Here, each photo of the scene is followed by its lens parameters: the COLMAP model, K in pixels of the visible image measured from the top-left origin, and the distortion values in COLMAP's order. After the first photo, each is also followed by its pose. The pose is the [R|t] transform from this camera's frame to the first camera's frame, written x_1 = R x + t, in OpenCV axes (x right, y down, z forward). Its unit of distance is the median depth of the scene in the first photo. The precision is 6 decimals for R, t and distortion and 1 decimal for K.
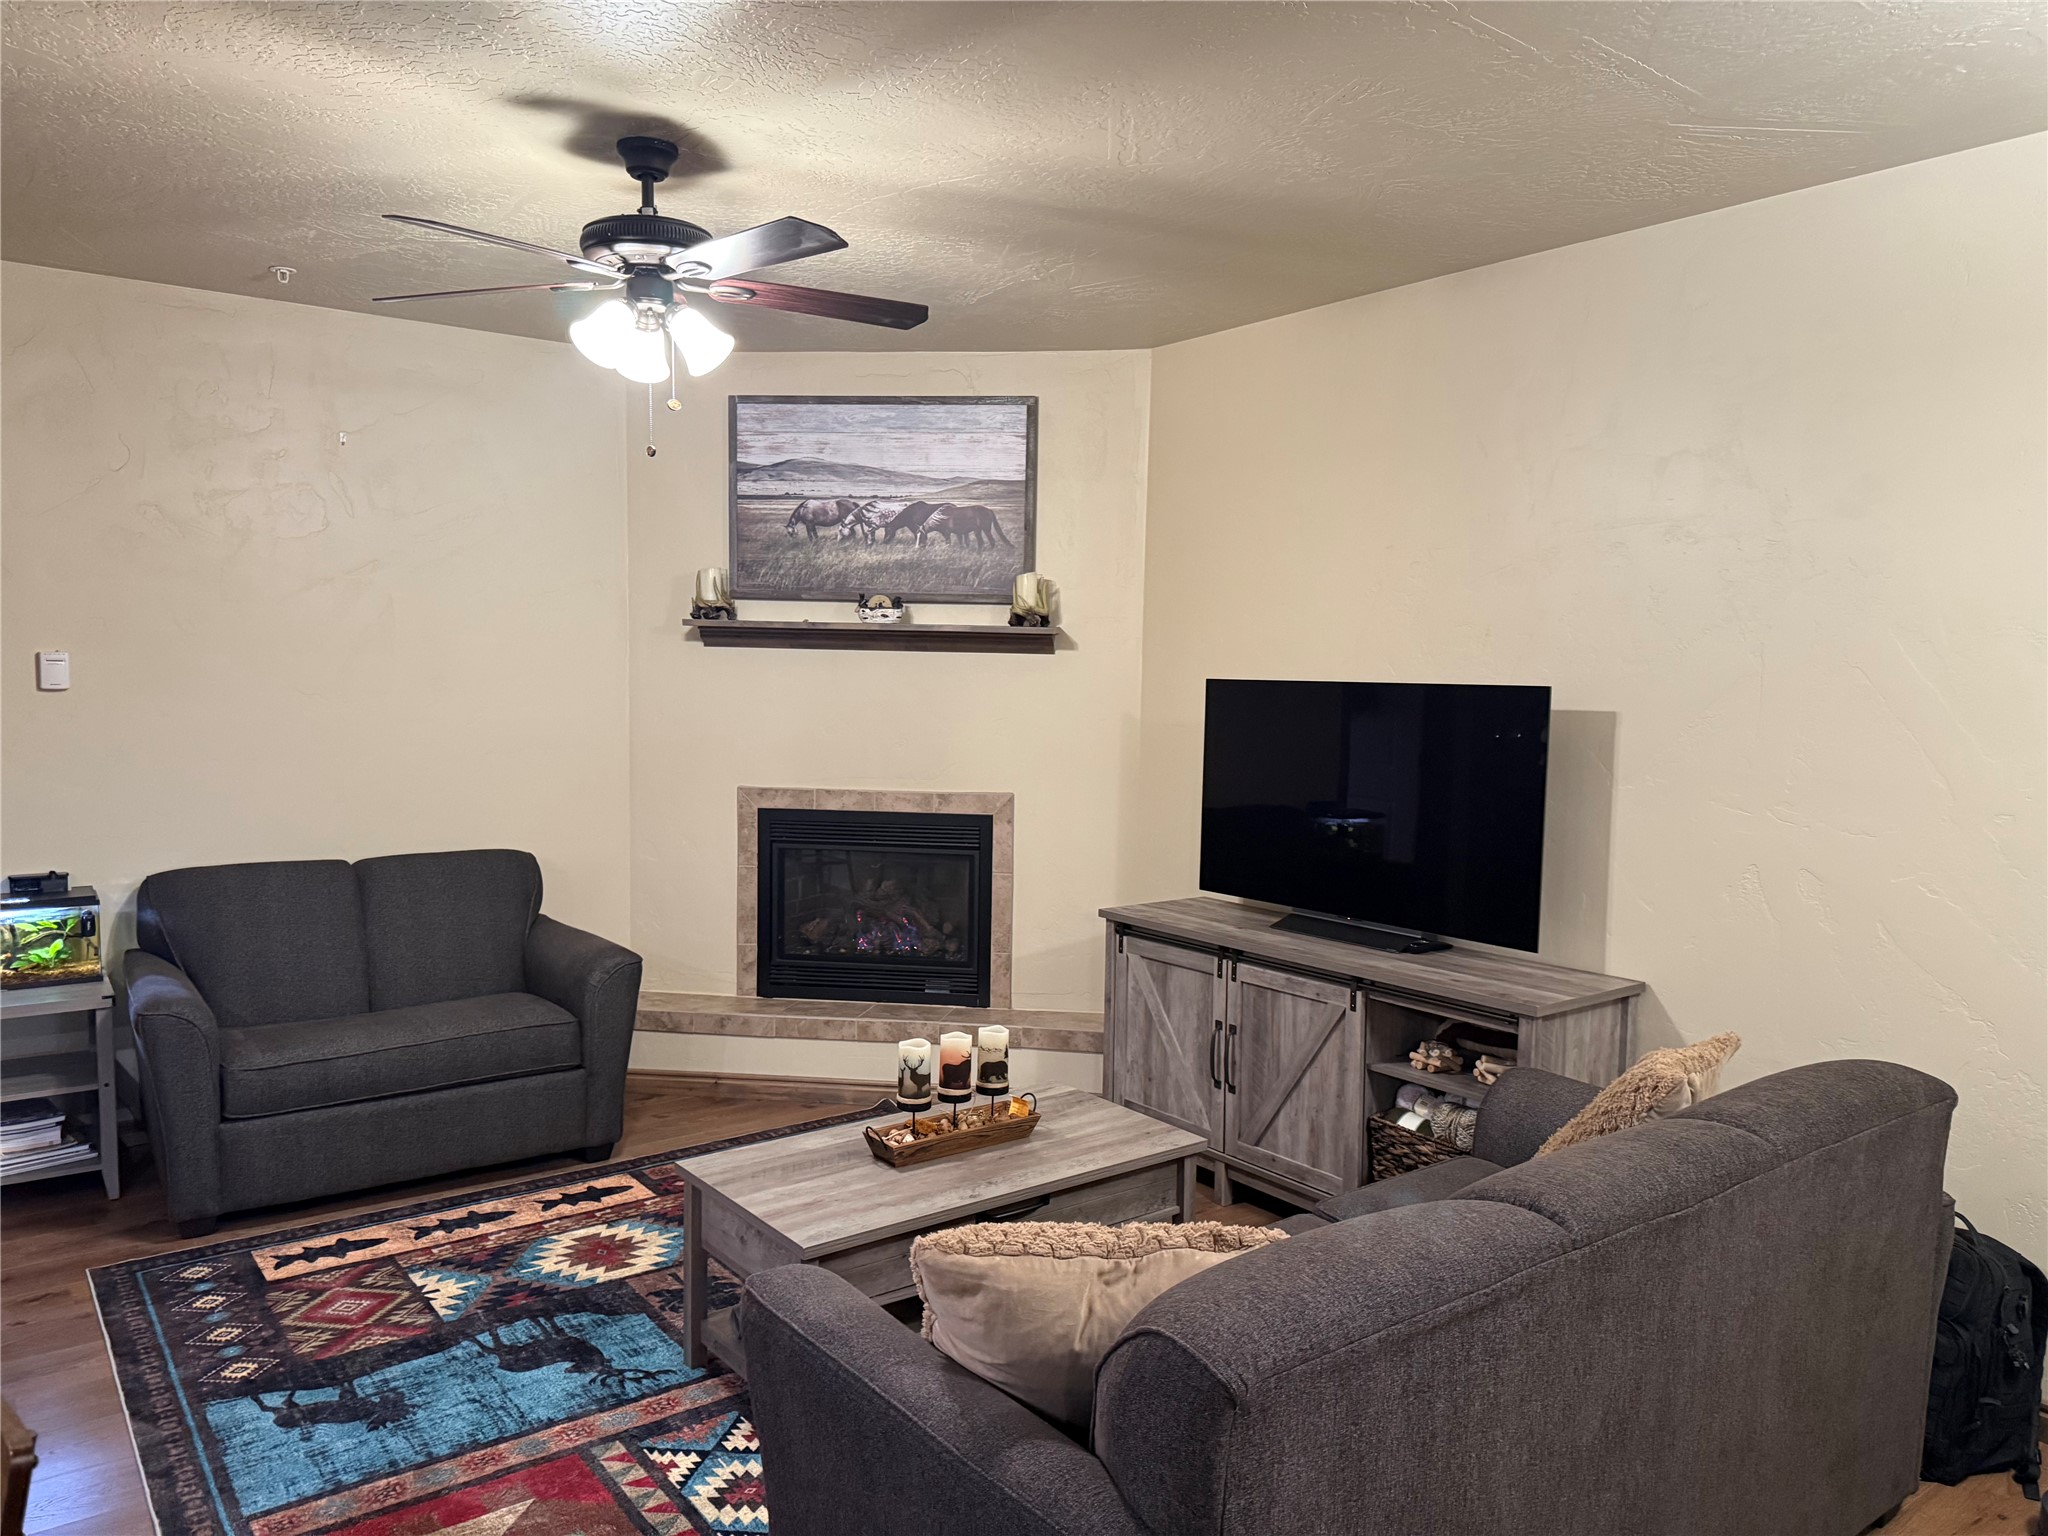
lens RADIAL K [[1451.1, 0, 1021.8], [0, 1451.1, 768.6], [0, 0, 1]] dist [0.001932, -0.001300]
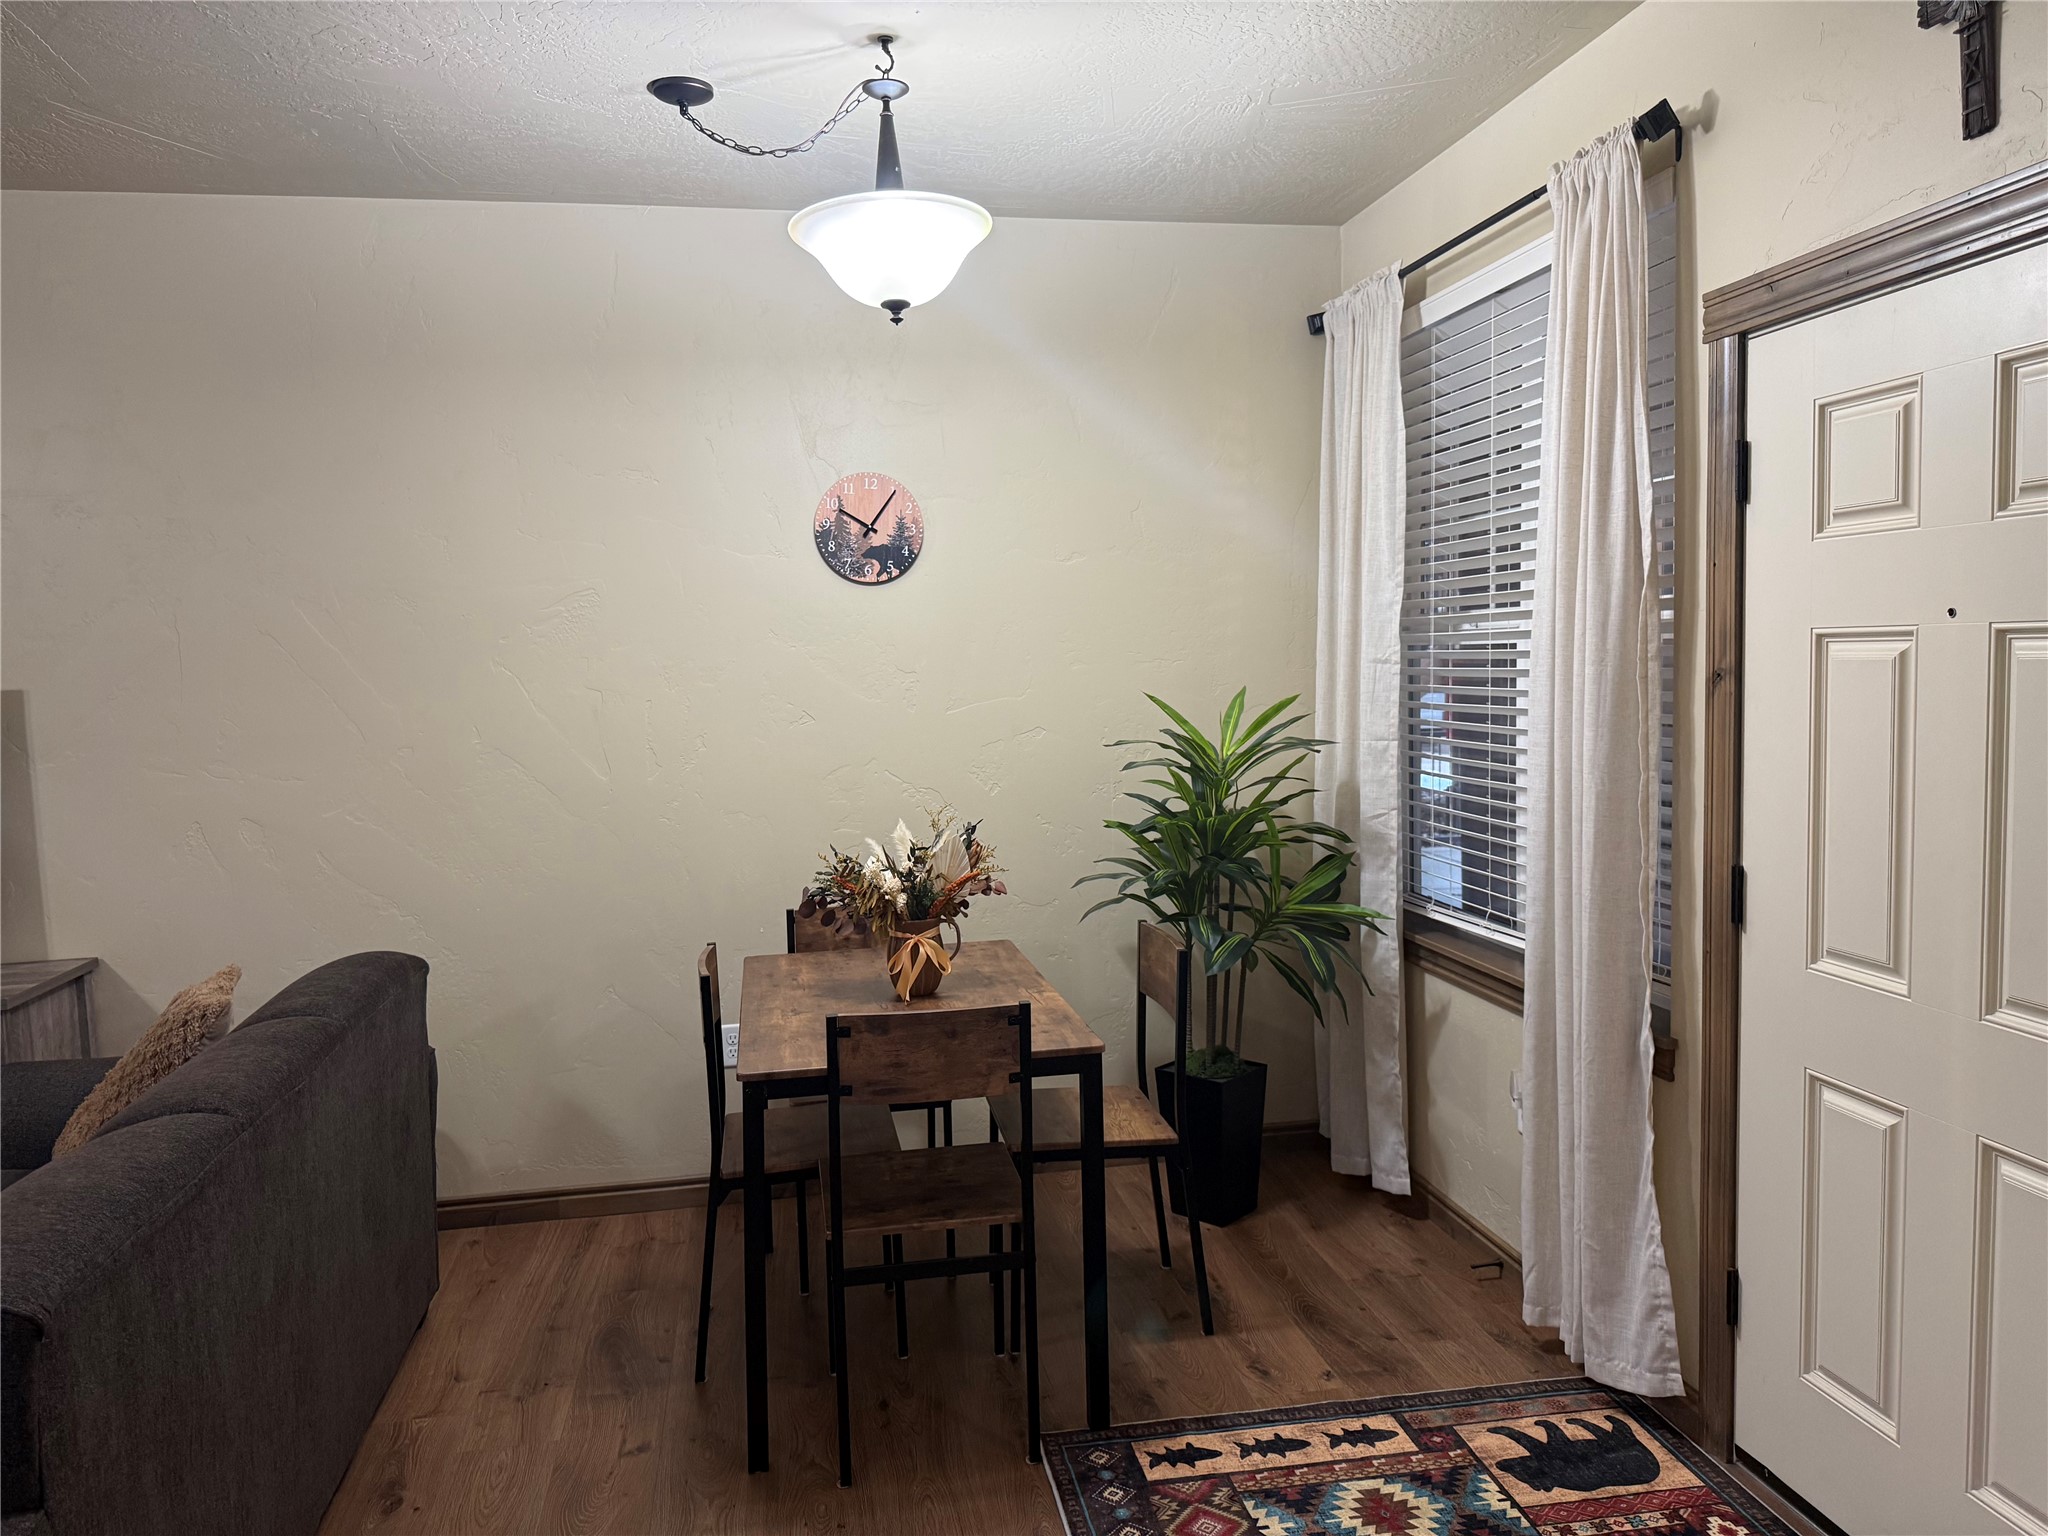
lens RADIAL K [[1451.1, 0, 1020.5], [0, 1451.1, 765.0], [0, 0, 1]] dist [0.001932, -0.001300]
pose [[0.450312, -0.098928, 0.887374, -0.172012], [0.106168, 0.992725, 0.056797, 0.028790], [-0.886537, 0.068634, 0.457539, -0.032123]]
